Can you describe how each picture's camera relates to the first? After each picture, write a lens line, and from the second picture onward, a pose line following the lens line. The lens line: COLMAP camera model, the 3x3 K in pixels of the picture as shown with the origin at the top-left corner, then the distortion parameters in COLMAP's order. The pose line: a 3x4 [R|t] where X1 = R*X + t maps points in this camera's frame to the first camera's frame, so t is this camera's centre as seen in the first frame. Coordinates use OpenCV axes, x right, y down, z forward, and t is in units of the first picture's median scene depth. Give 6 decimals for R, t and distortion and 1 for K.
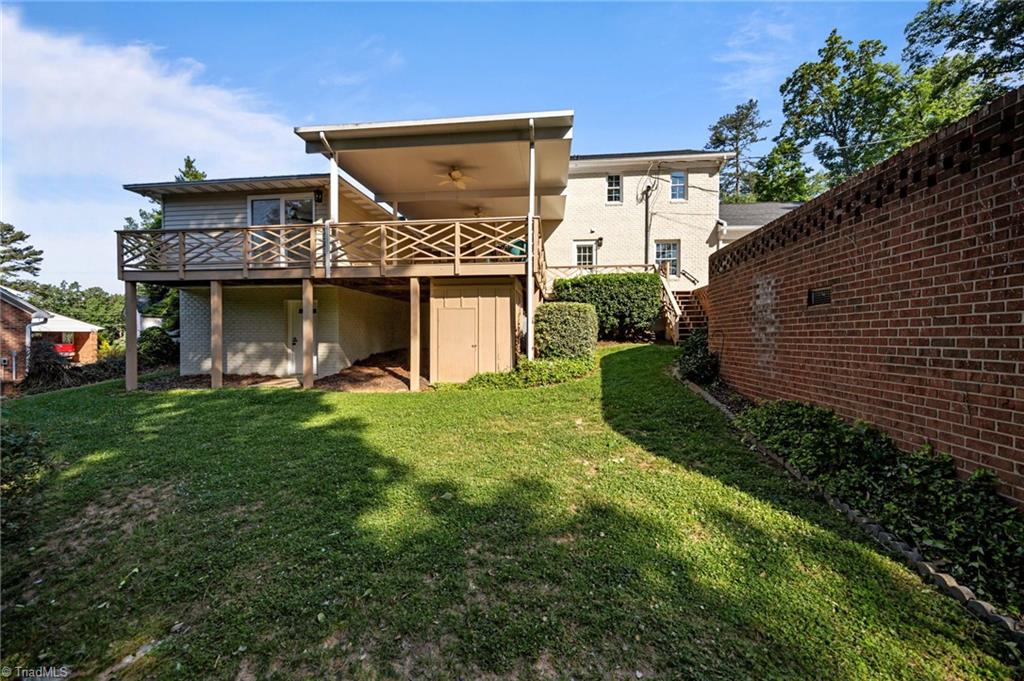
lens RADIAL K [[393.2, 0, 512.0], [0, 393.2, 340.5], [0, 0, 1]] dist [0.000071, -0.000083]
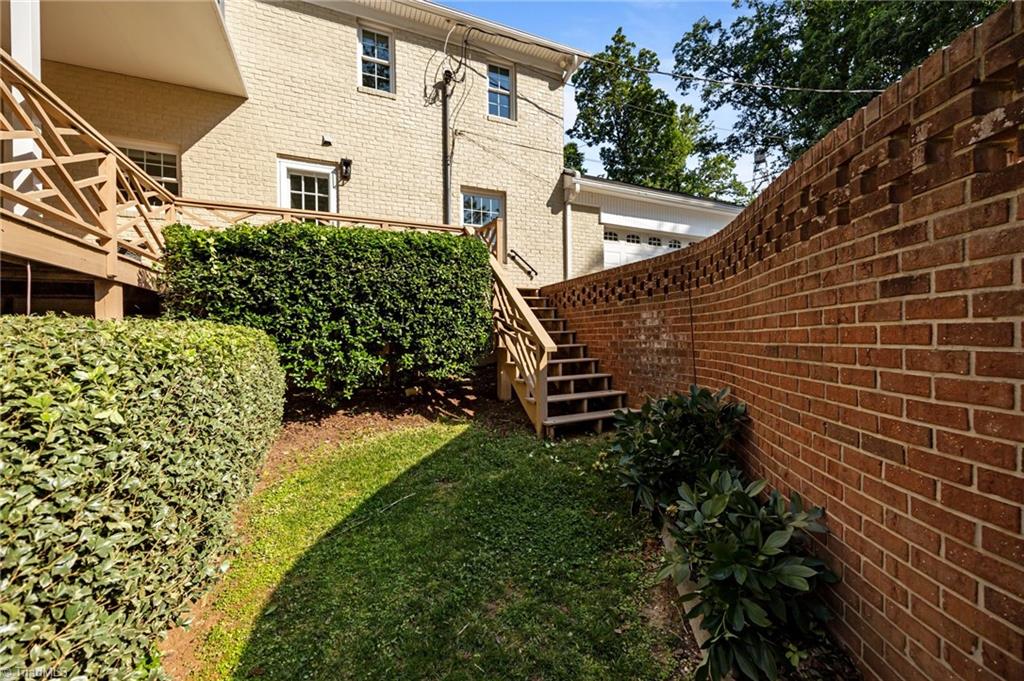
lens RADIAL K [[393.2, 0, 512.0], [0, 393.2, 340.5], [0, 0, 1]] dist [0.000071, -0.000083]
pose [[0.864410, -0.017536, 0.502481, 0.161287], [0.018647, 0.999822, 0.002815, -0.056493], [-0.502441, 0.006937, 0.864584, 0.528390]]
